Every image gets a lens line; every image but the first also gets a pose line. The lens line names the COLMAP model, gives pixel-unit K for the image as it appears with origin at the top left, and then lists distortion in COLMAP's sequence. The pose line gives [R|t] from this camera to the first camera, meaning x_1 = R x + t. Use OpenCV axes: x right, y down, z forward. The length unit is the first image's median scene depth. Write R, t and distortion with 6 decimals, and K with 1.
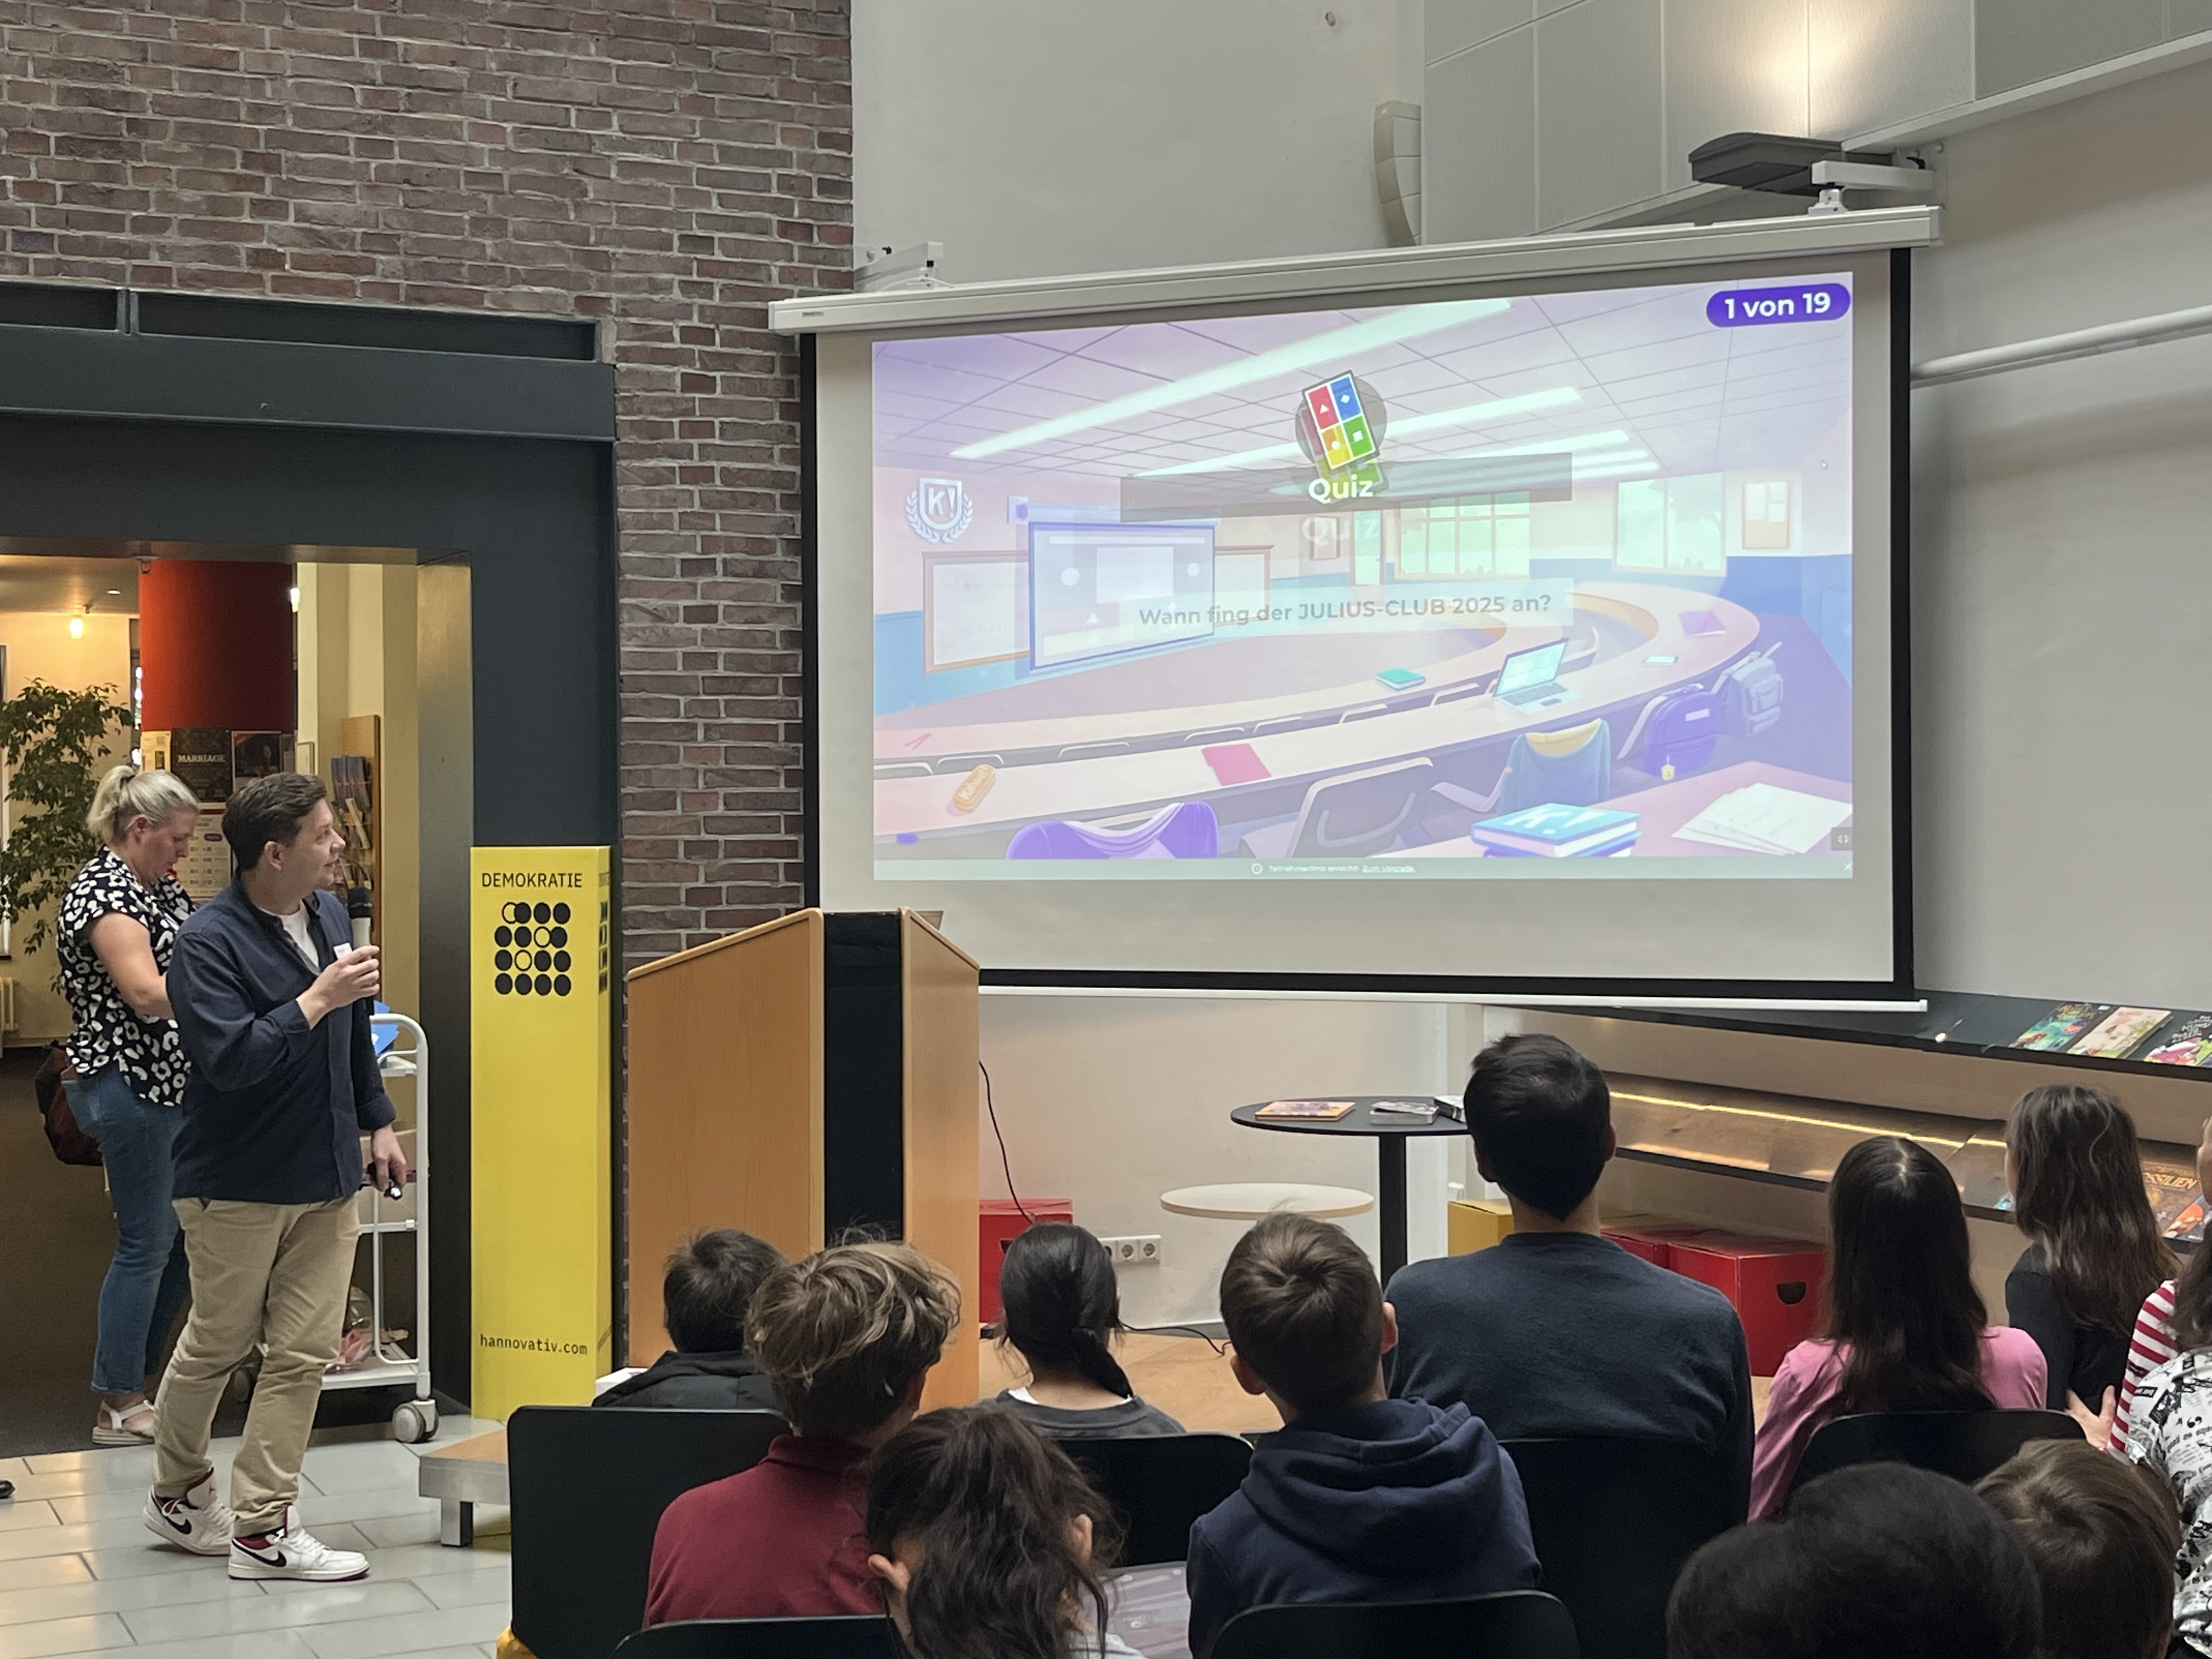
lens RADIAL K [[3137.2, 0, 1110.2], [0, 3137.2, 827.3], [0, 0, 1]] dist [0.022646, 0.000000]
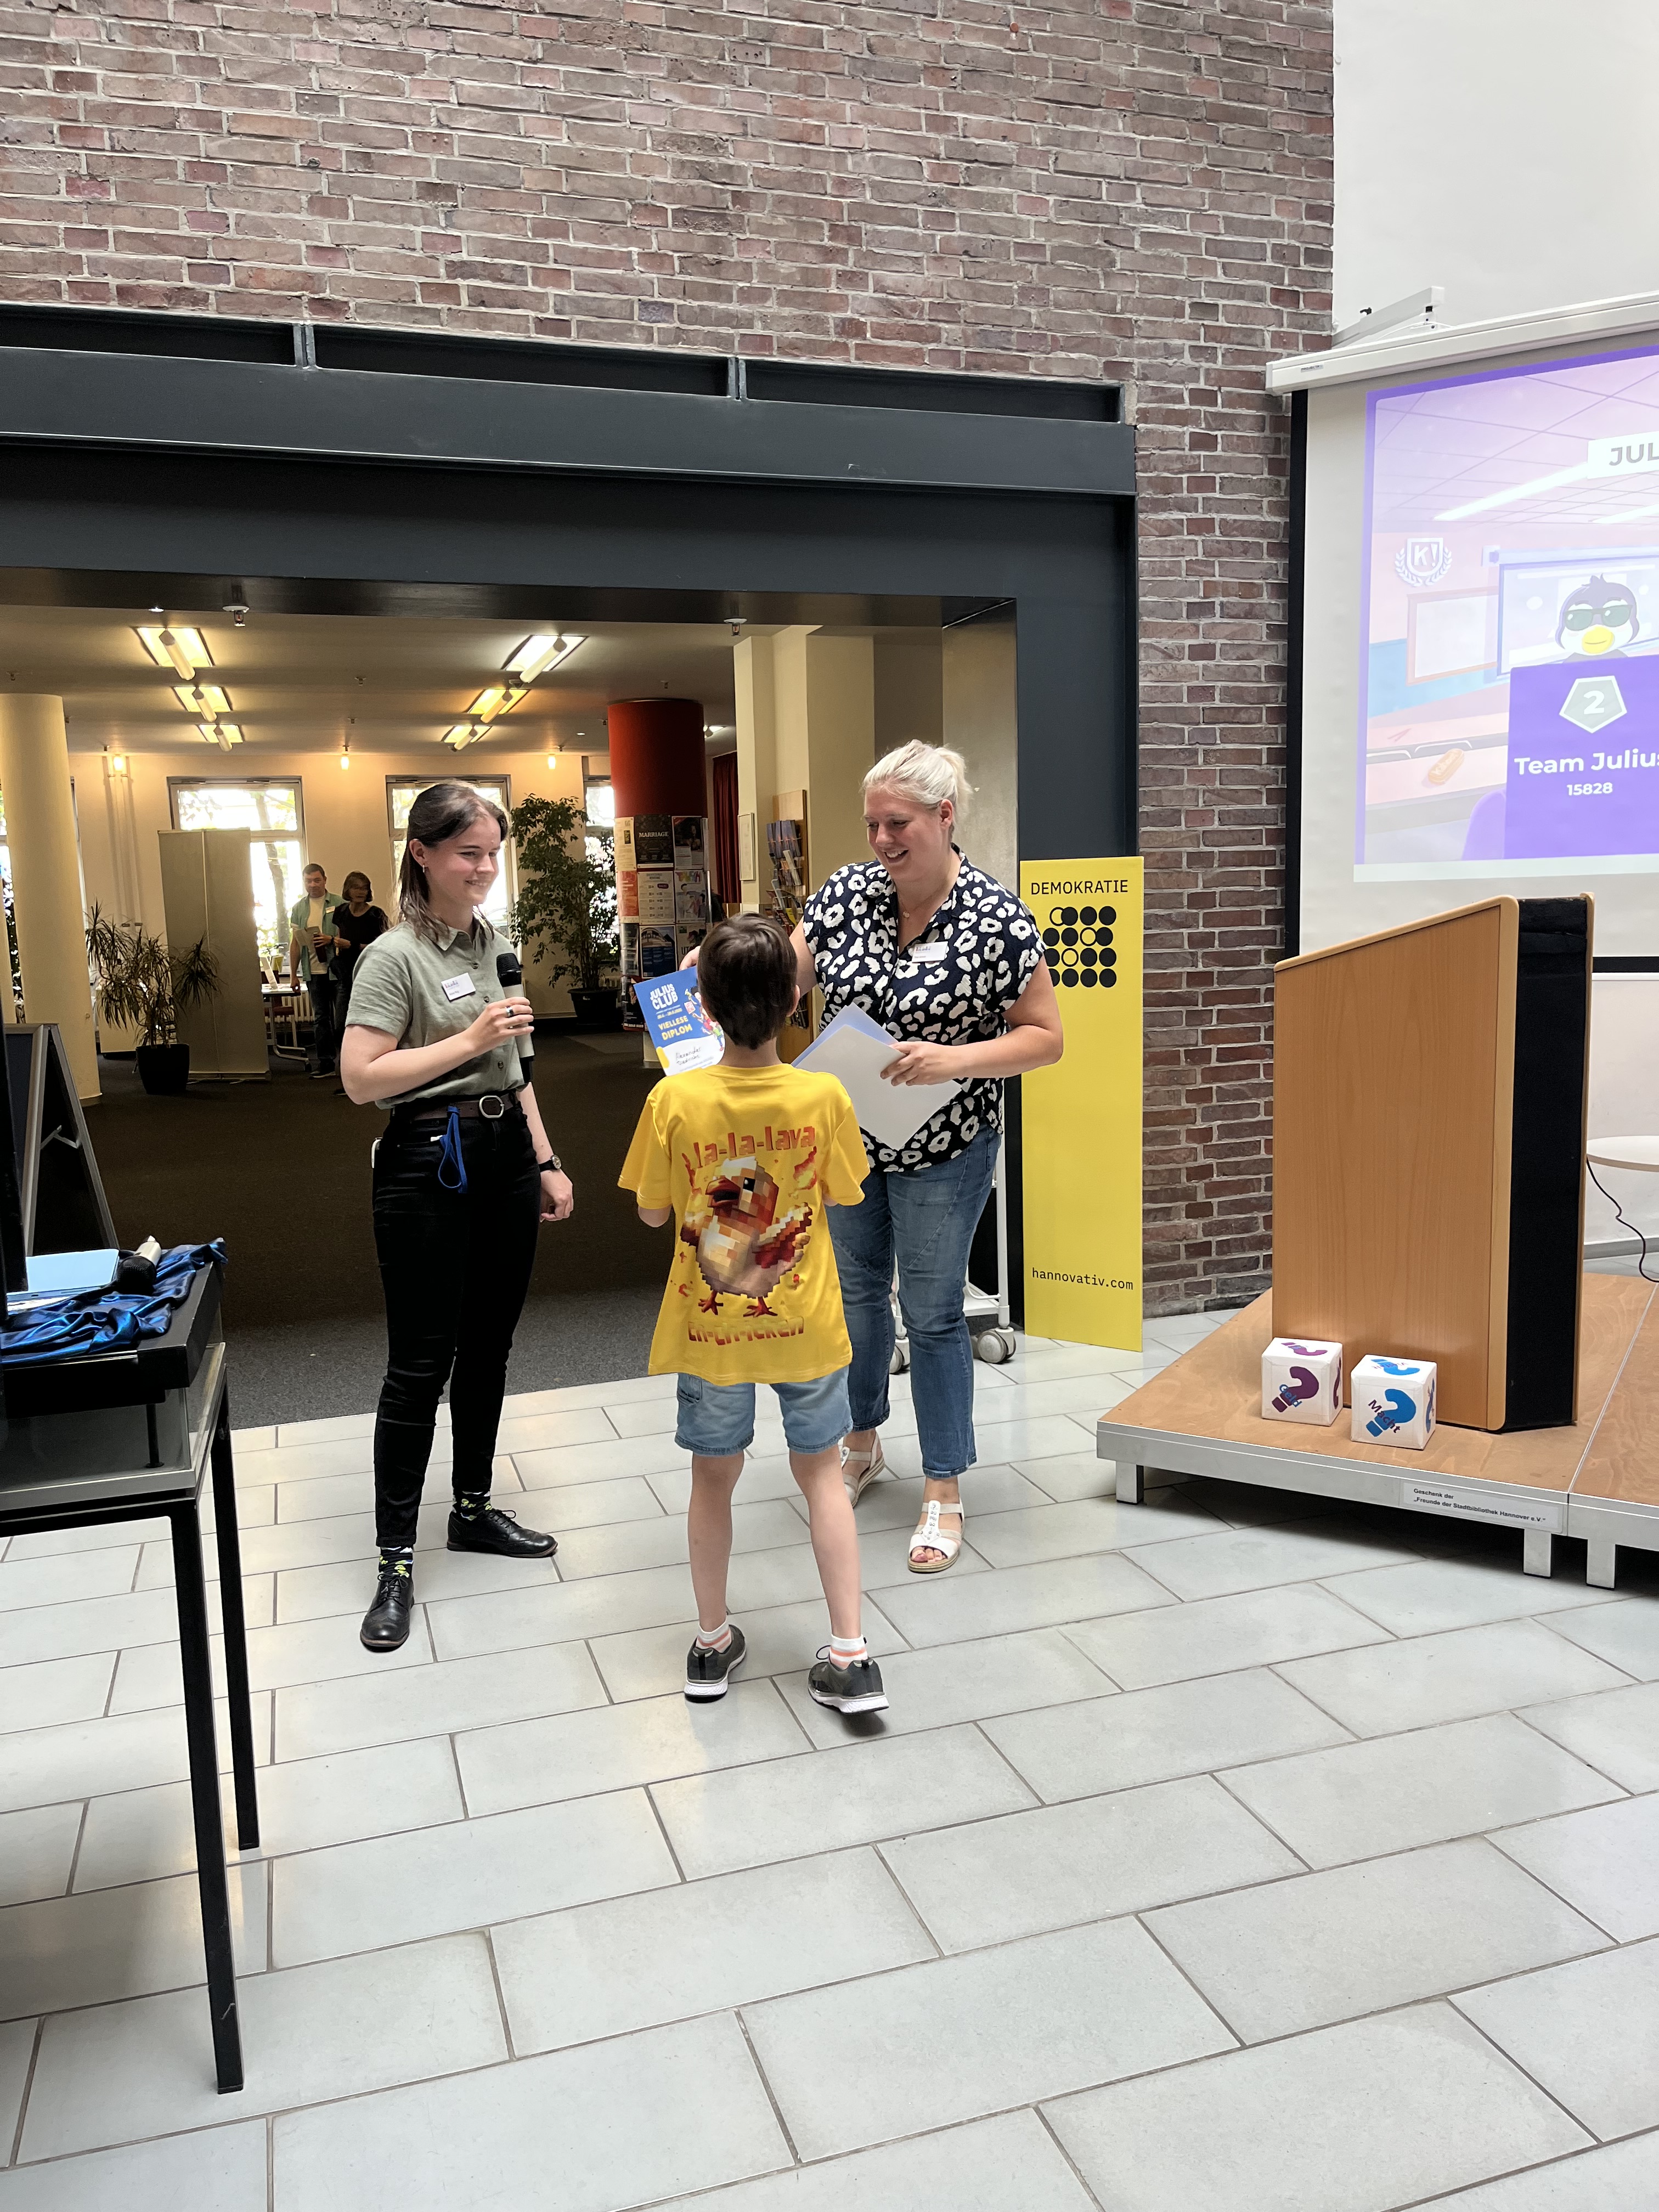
lens RADIAL K [[1670.5, 0, 821.6], [0, 1670.5, 1114.6], [0, 0, 1]] dist [0.005098, -0.029355]
pose [[0.990886, -0.012227, -0.134144, -0.191960], [0.030377, 0.990501, 0.134106, 0.013898], [0.131230, -0.136958, 0.981846, 0.362469]]
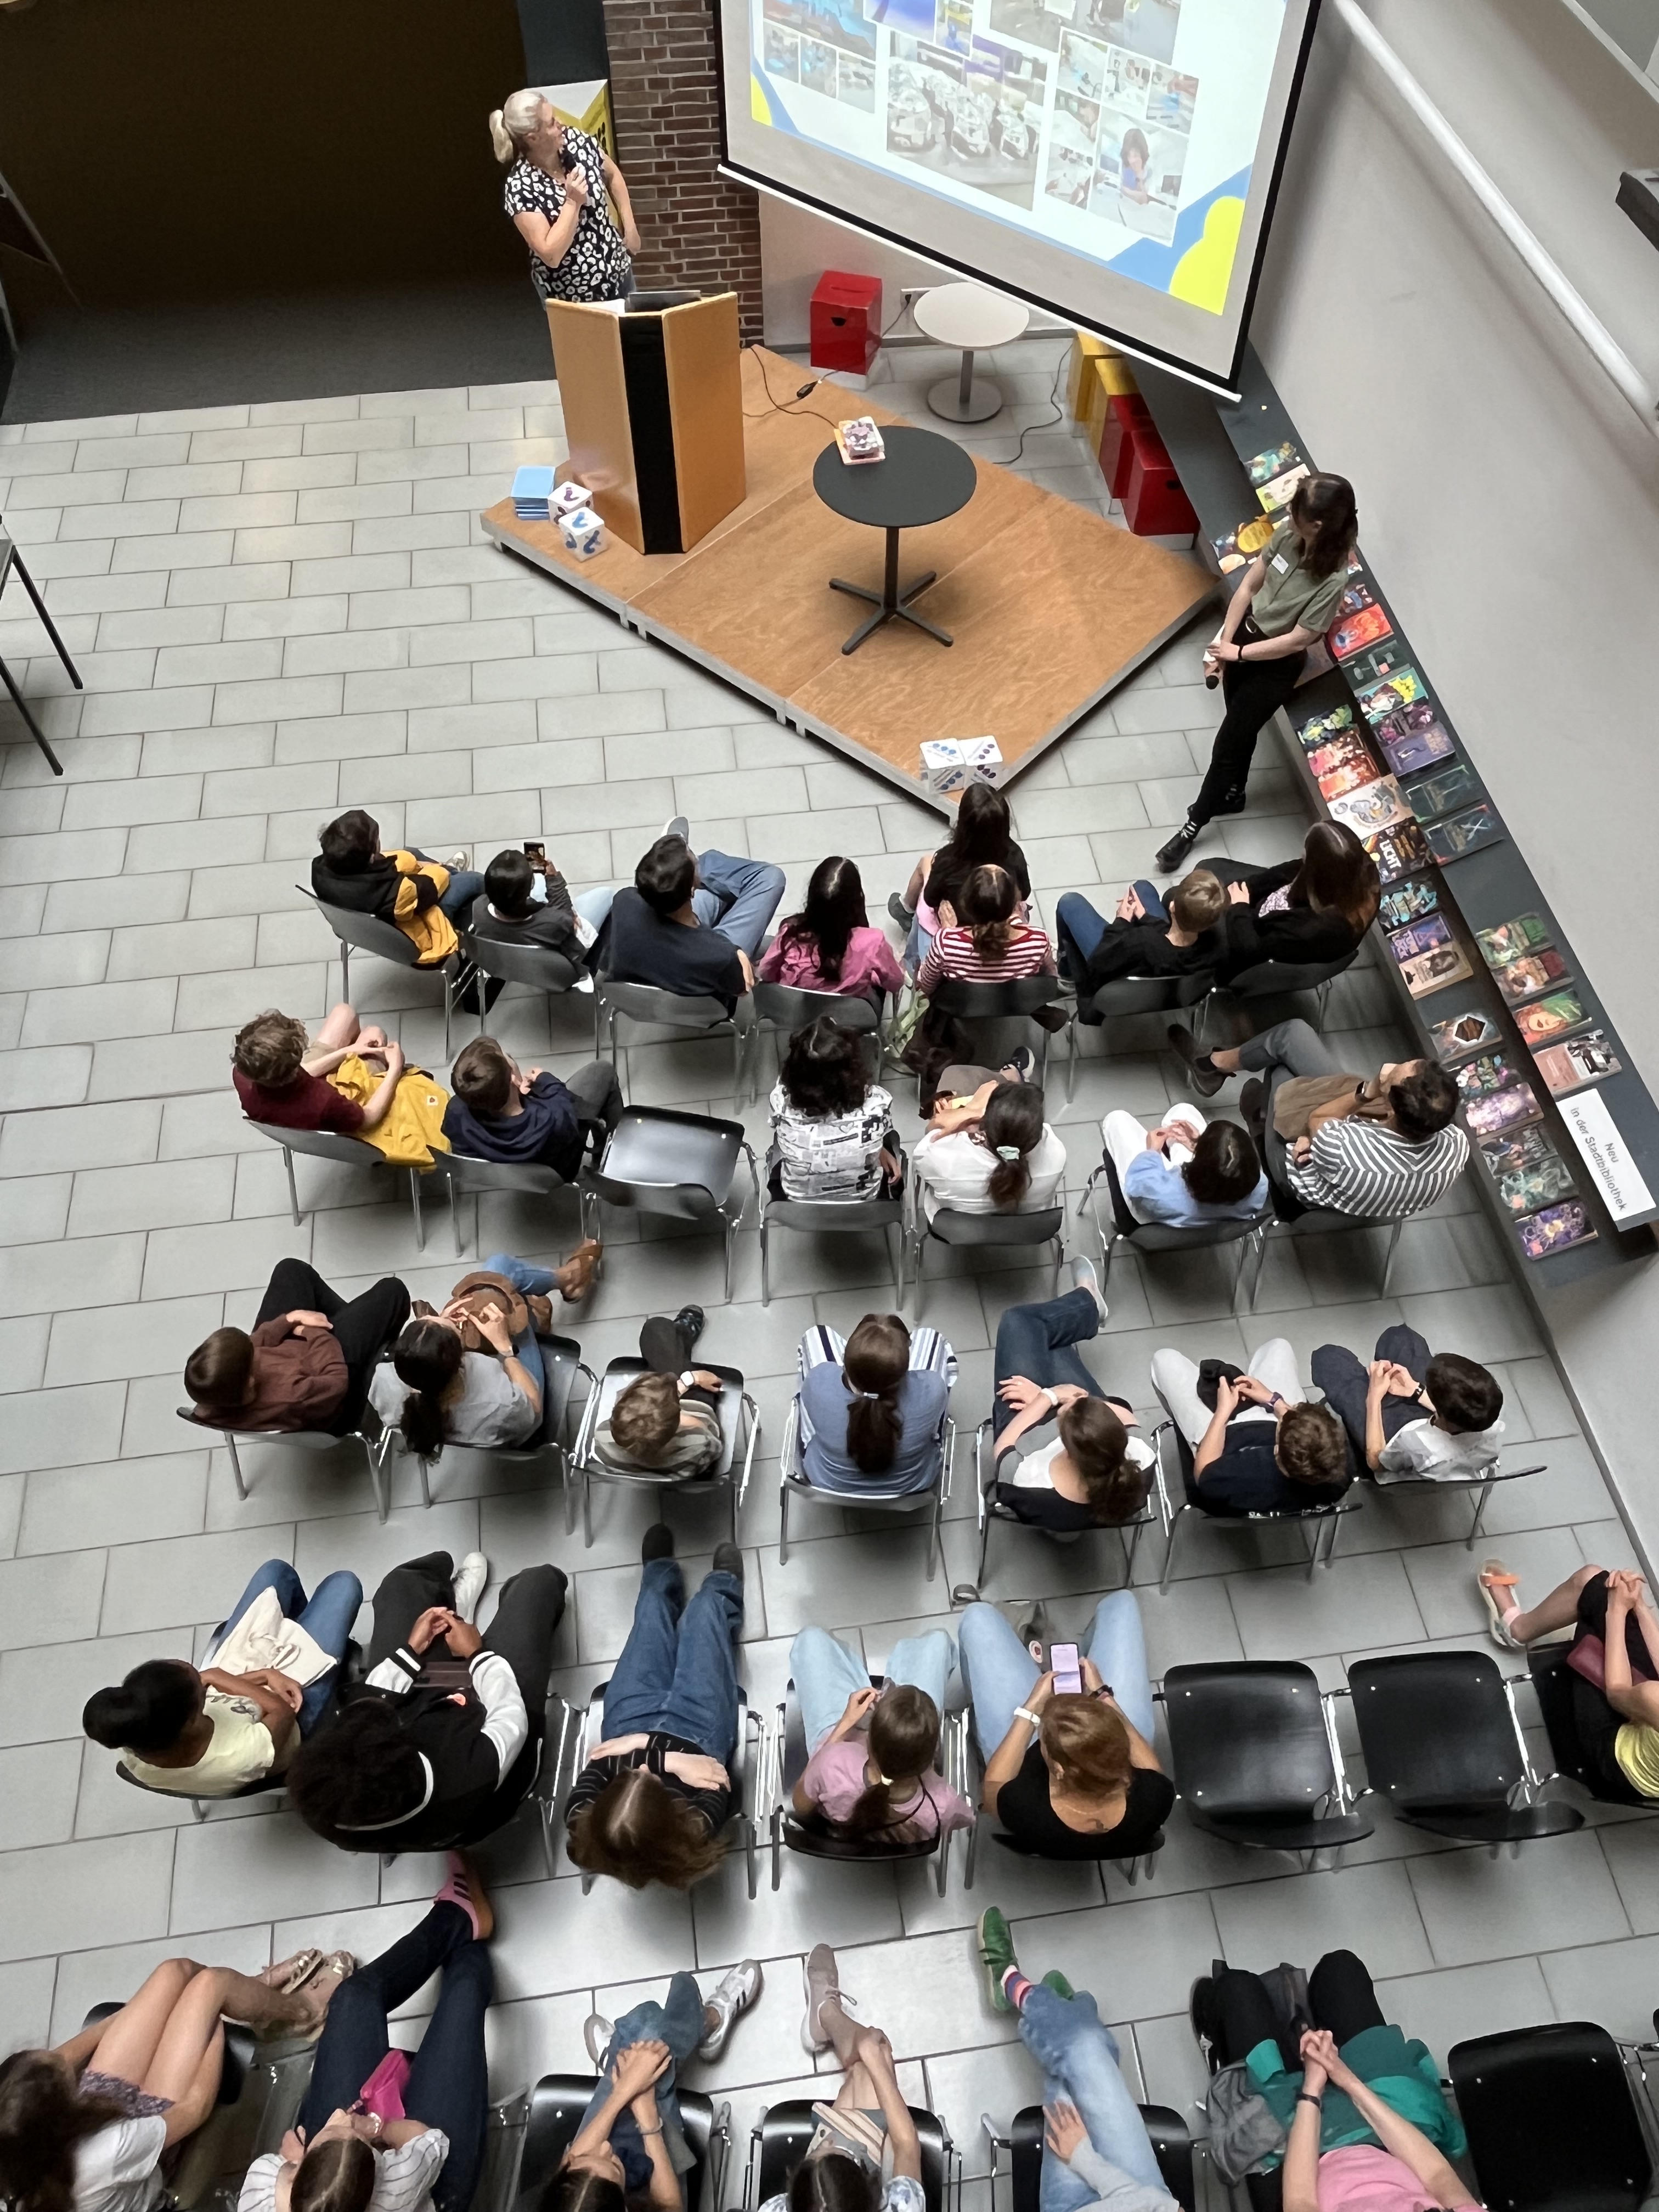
lens RADIAL K [[1575.7, 0, 821.8], [0, 1575.7, 1098.0], [0, 0, 1]] dist [-0.007178, -0.003981]
pose [[0.955083, 0.249672, -0.159628, 0.241555], [-0.013018, 0.573495, 0.819106, -0.393639], [0.296054, -0.780235, 0.550985, 0.107915]]
